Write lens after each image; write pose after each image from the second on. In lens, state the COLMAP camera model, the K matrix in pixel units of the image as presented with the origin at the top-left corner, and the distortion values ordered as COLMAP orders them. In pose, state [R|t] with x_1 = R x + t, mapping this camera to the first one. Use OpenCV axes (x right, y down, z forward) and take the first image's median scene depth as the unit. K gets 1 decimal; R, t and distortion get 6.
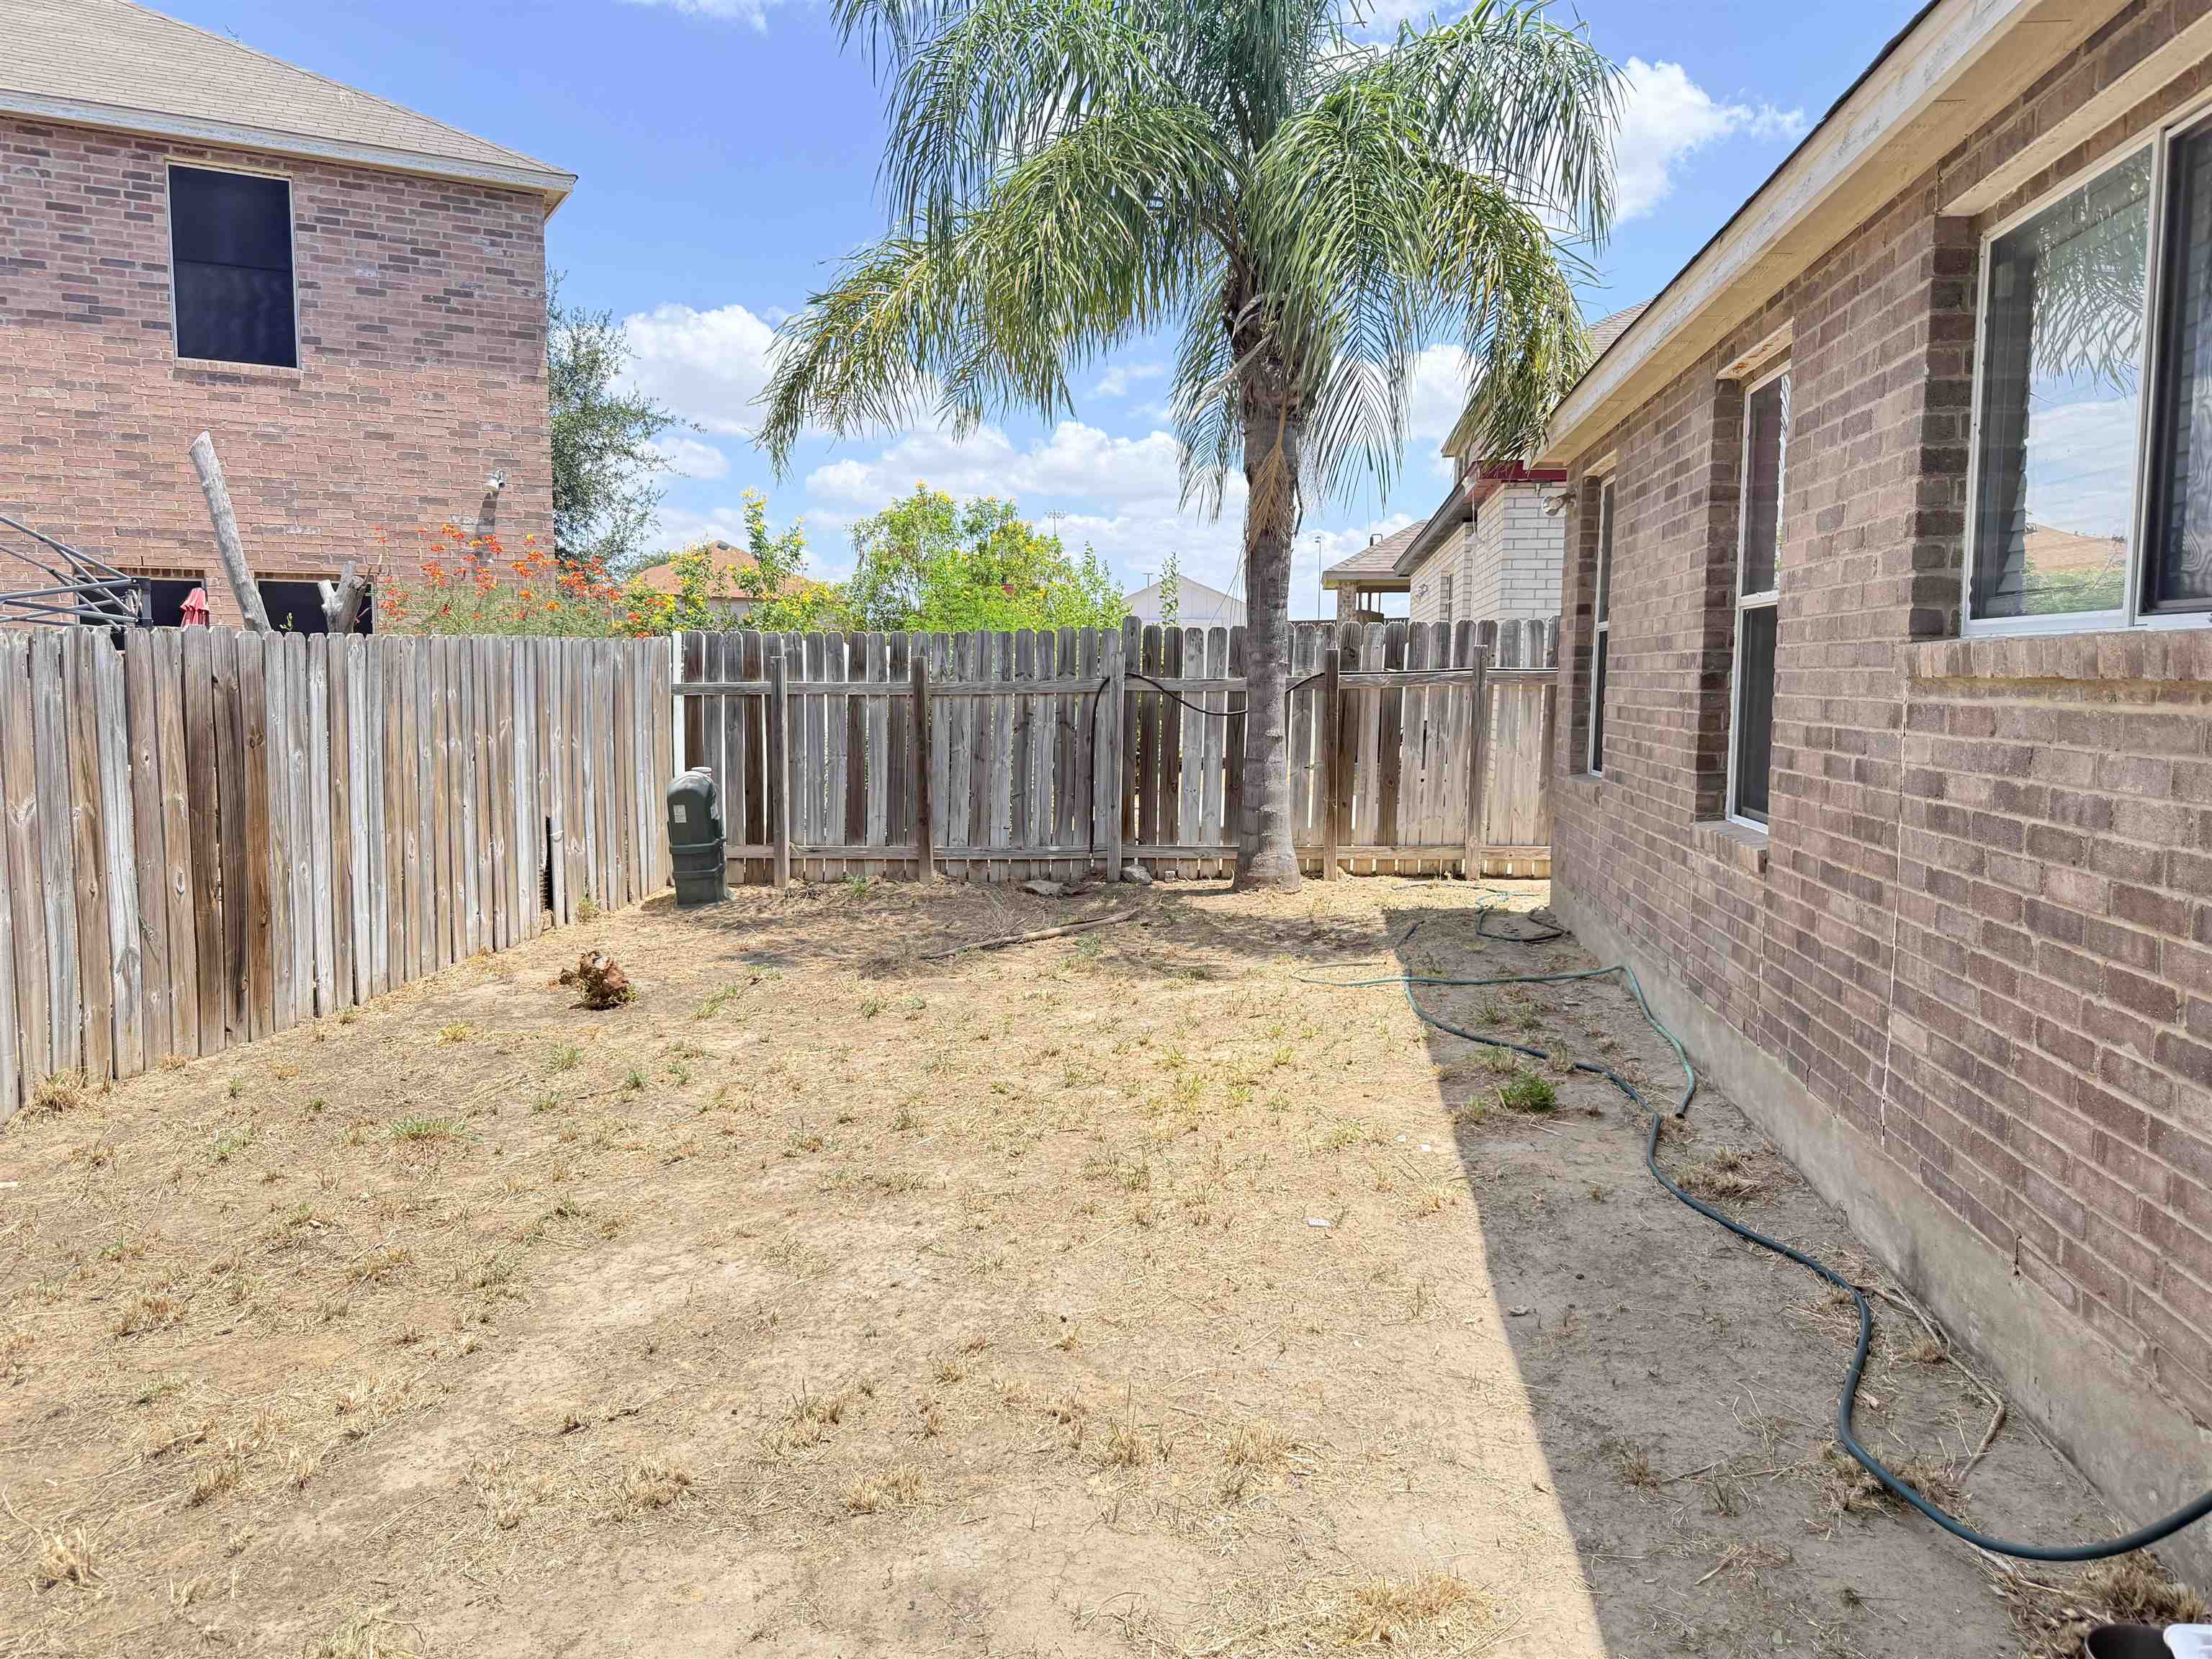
lens RADIAL K [[1533.1, 0, 1110.2], [0, 1533.1, 862.4], [0, 0, 1]] dist [0.035462, -0.054687]
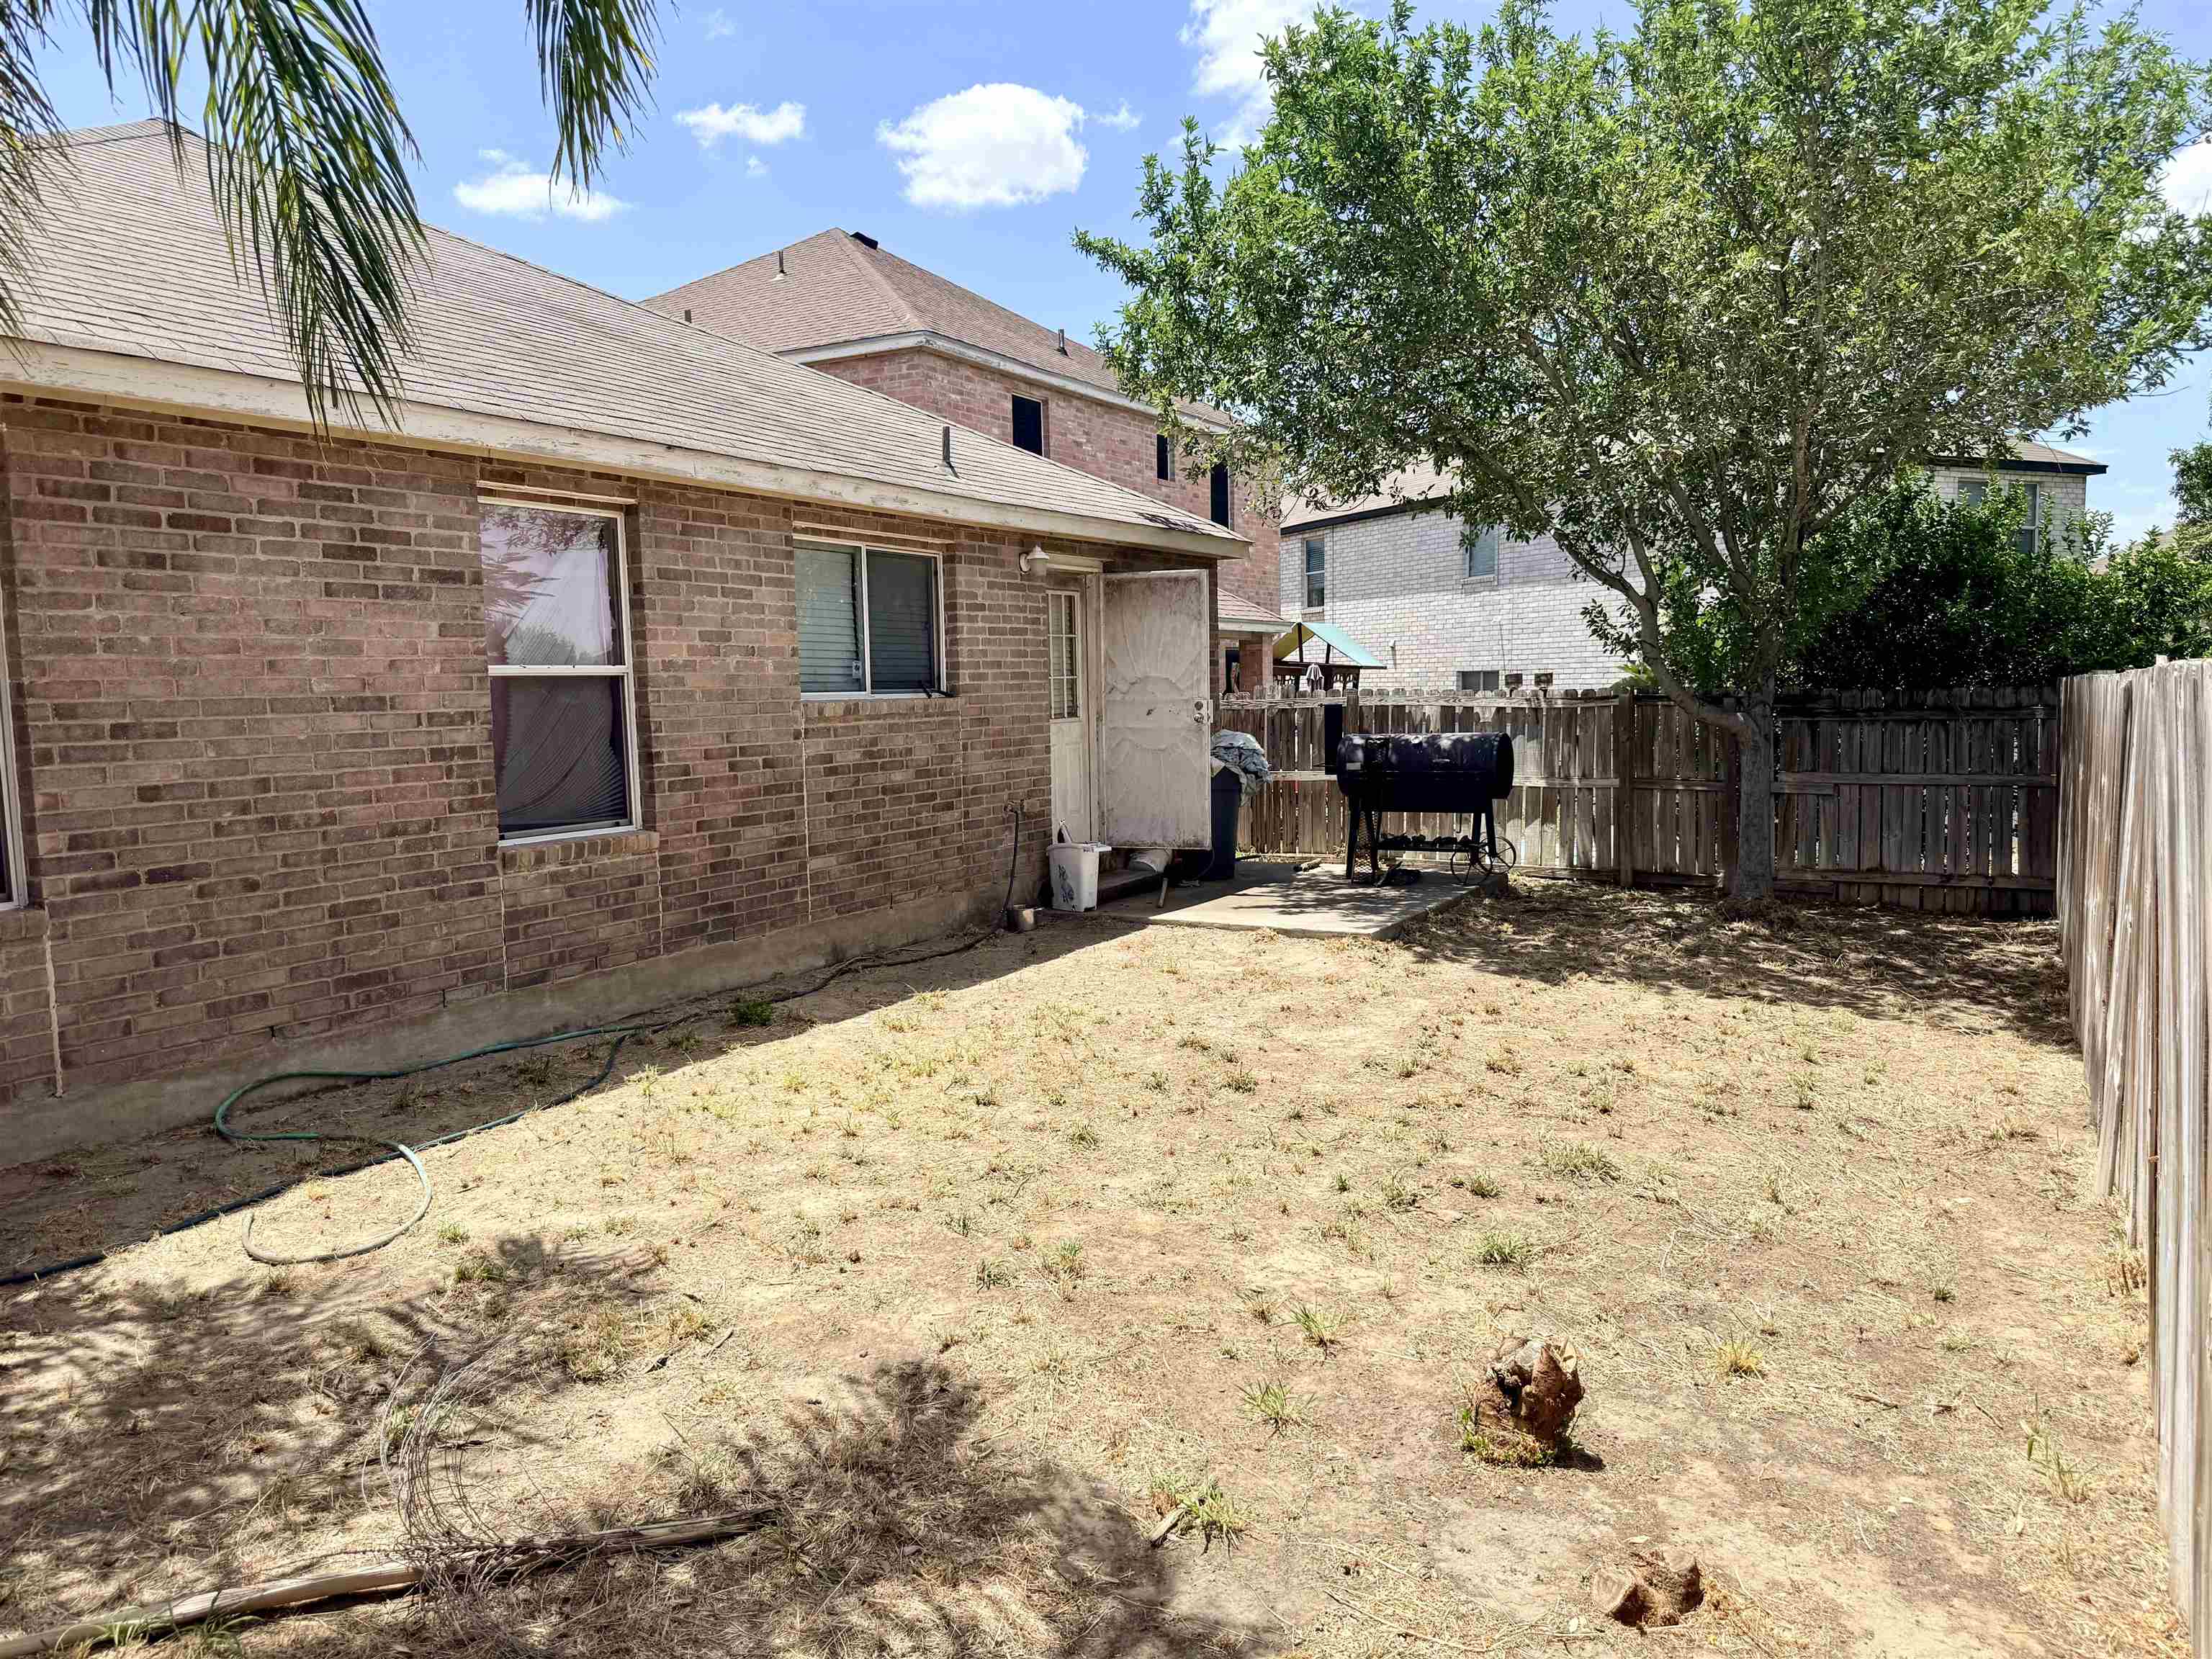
lens RADIAL K [[1533.1, 0, 1107.3], [0, 1533.1, 846.9], [0, 0, 1]] dist [0.035462, -0.054687]
pose [[-0.924357, -0.030333, 0.380321, -0.268555], [0.058866, 0.973559, 0.220719, -0.138485], [-0.376961, 0.226411, -0.898131, 0.989918]]
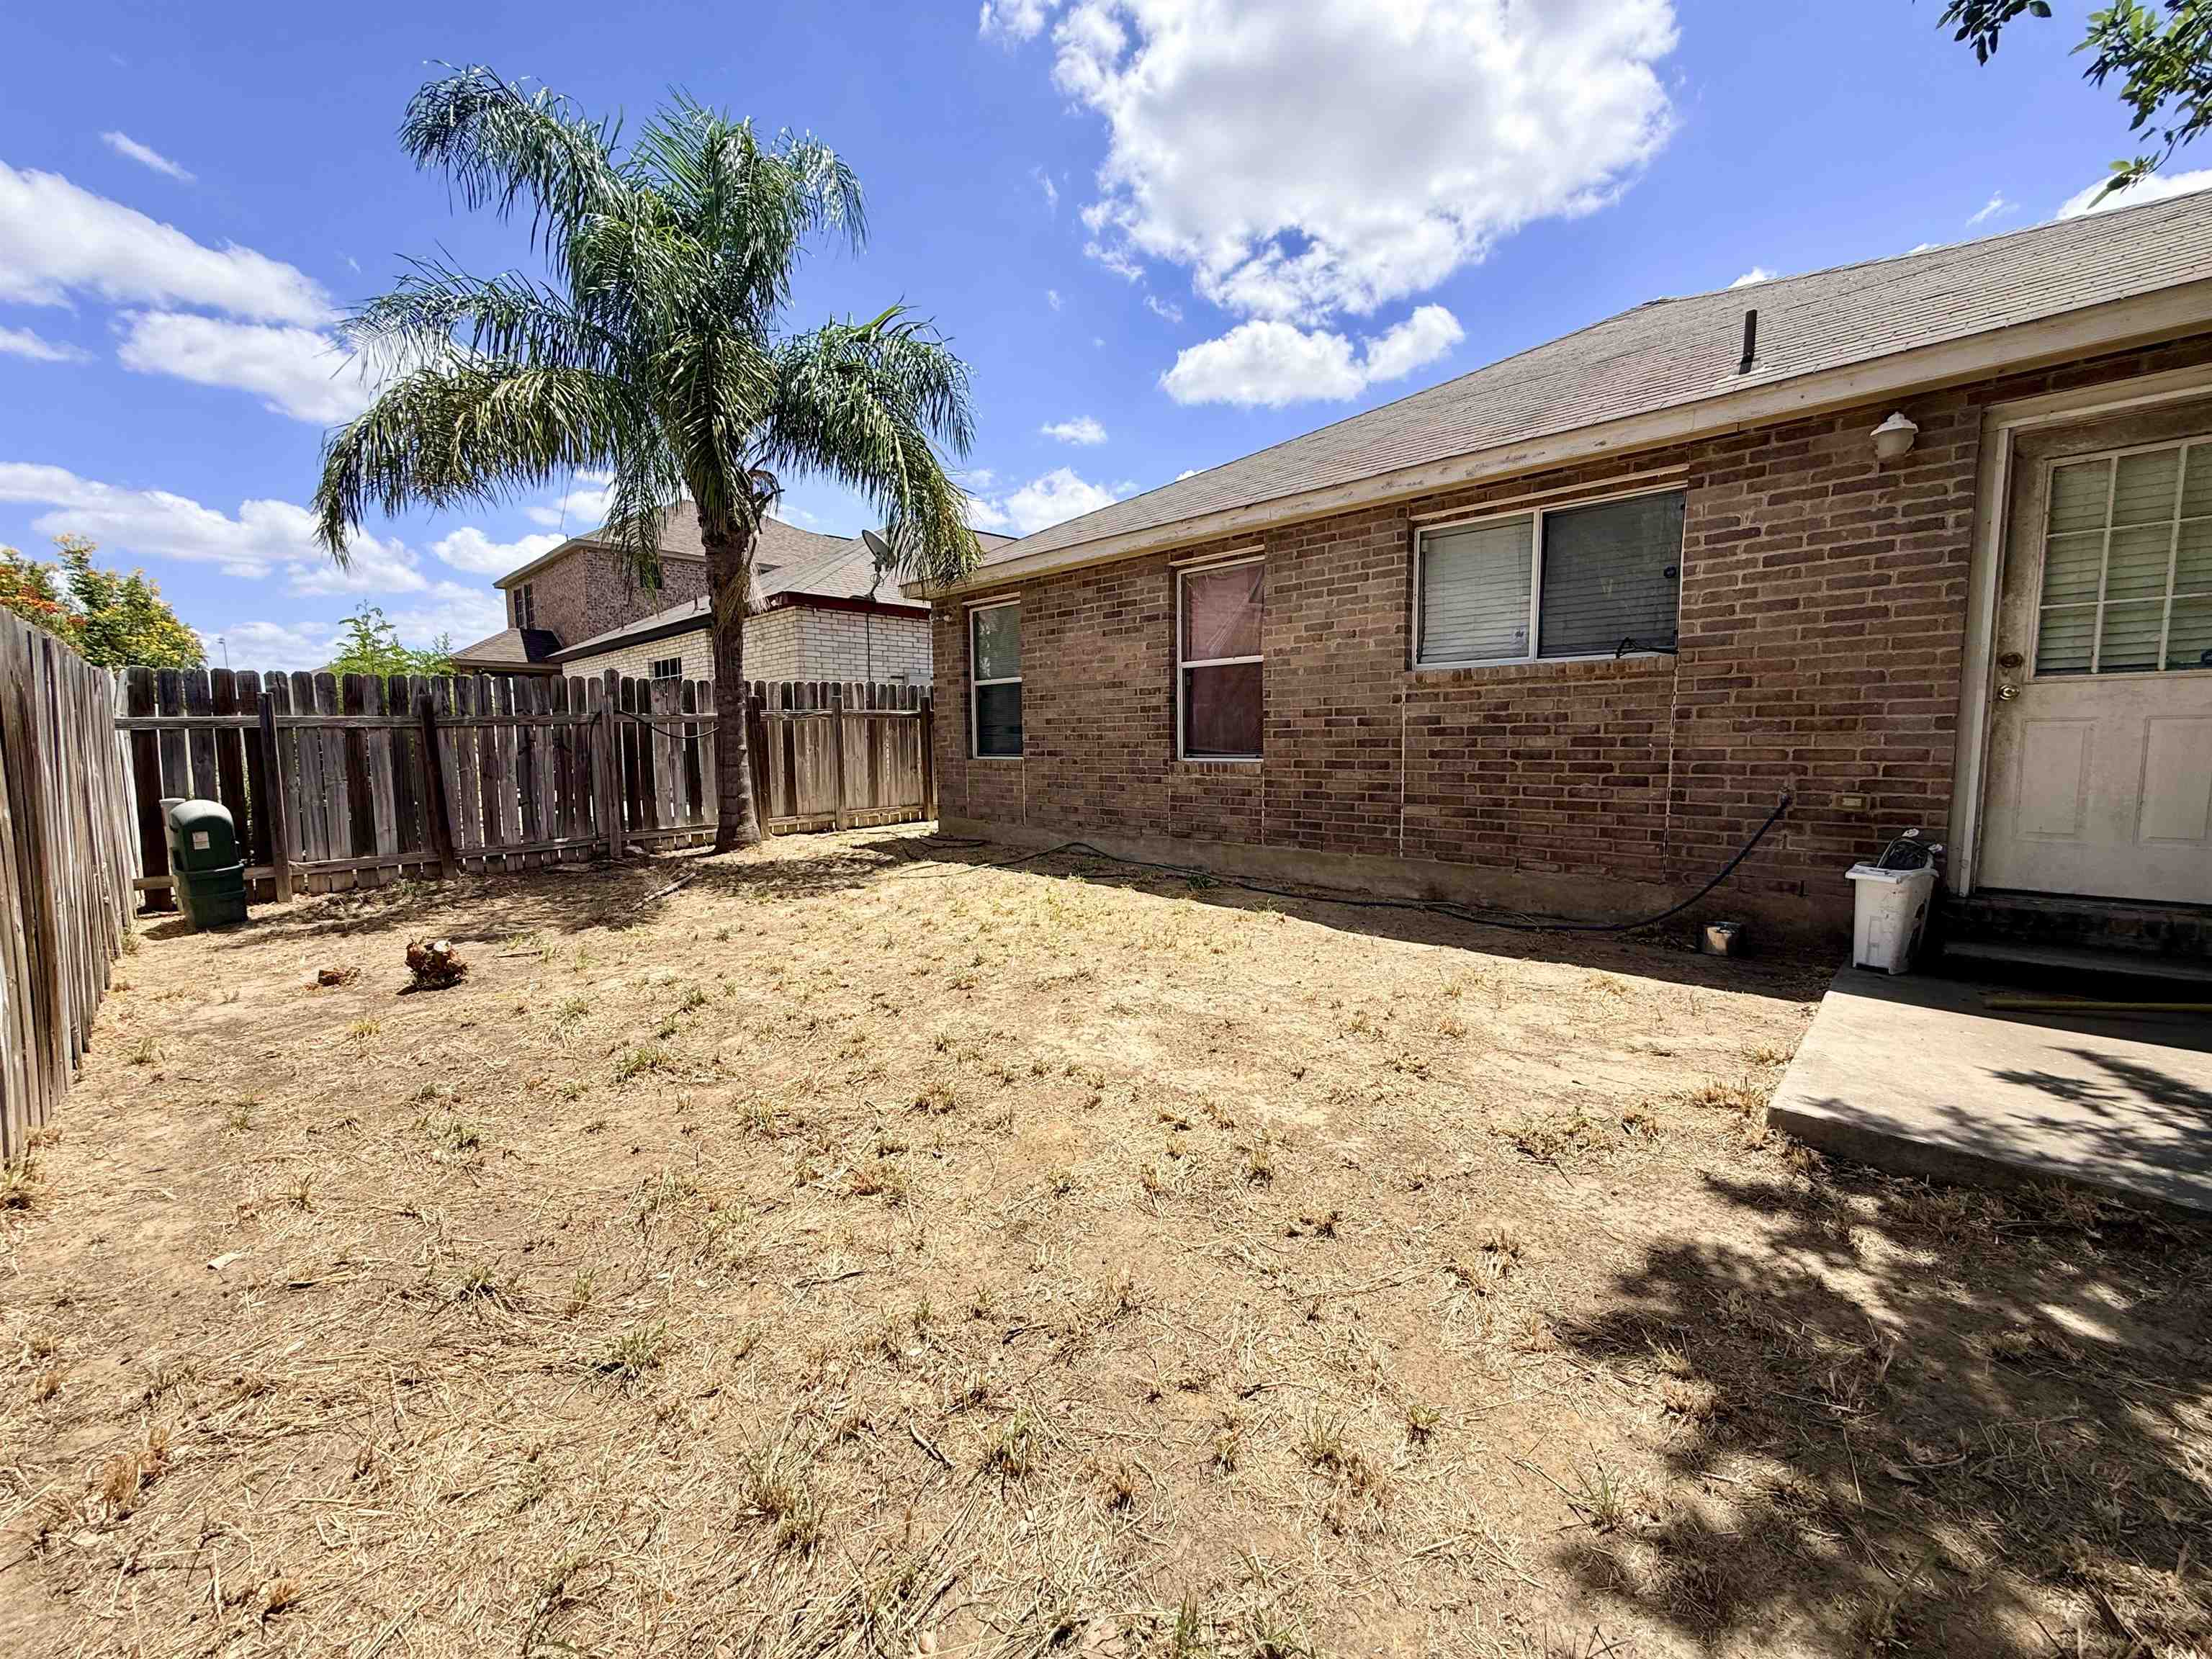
lens RADIAL K [[880.8, 0, 1098.7], [0, 880.8, 830.3], [0, 0, 1]] dist [-0.001338, -0.000004]
pose [[0.615813, -0.094971, 0.782148, -0.363922], [0.110750, 0.993287, 0.033412, 0.009045], [-0.780070, 0.066047, 0.622197, 0.155050]]
